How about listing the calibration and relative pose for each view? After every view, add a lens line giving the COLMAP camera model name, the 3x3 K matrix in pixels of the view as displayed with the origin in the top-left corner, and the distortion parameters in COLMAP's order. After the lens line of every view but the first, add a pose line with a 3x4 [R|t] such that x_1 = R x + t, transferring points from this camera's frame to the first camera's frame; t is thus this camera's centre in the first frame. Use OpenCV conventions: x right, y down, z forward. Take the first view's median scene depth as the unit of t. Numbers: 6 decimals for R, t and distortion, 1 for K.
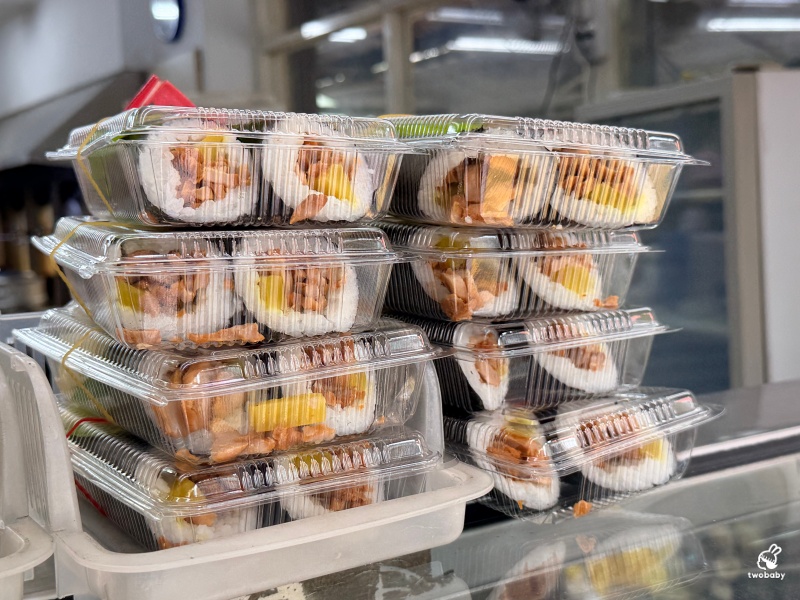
lens RADIAL K [[1059.2, 0, 403.1], [0, 1059.2, 293.9], [0, 0, 1]] dist [0.119680, 0.000000]
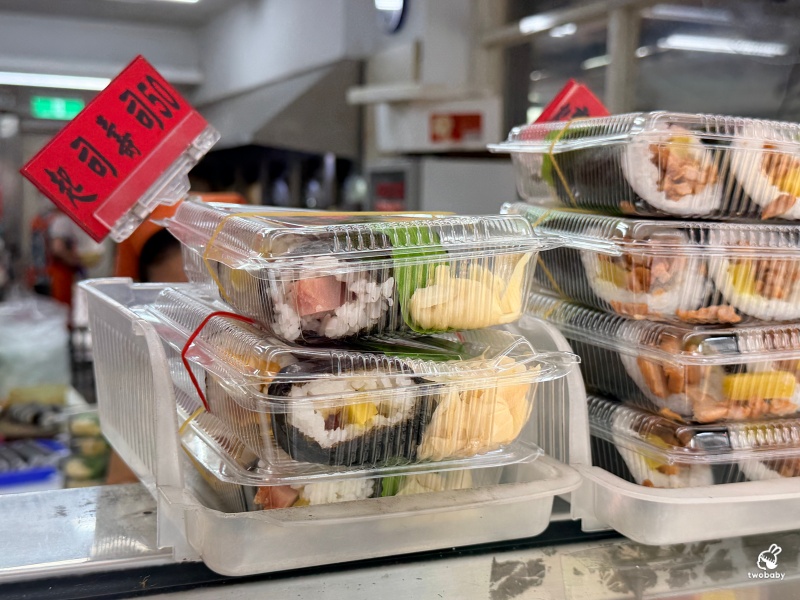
lens RADIAL K [[1059.2, 0, 395.3], [0, 1059.2, 300.3], [0, 0, 1]] dist [0.119680, 0.000000]
pose [[0.986024, 0.076221, -0.148145, -0.307679], [-0.074222, 0.997061, 0.018982, 0.026161], [0.149156, -0.007721, 0.988783, -0.178004]]
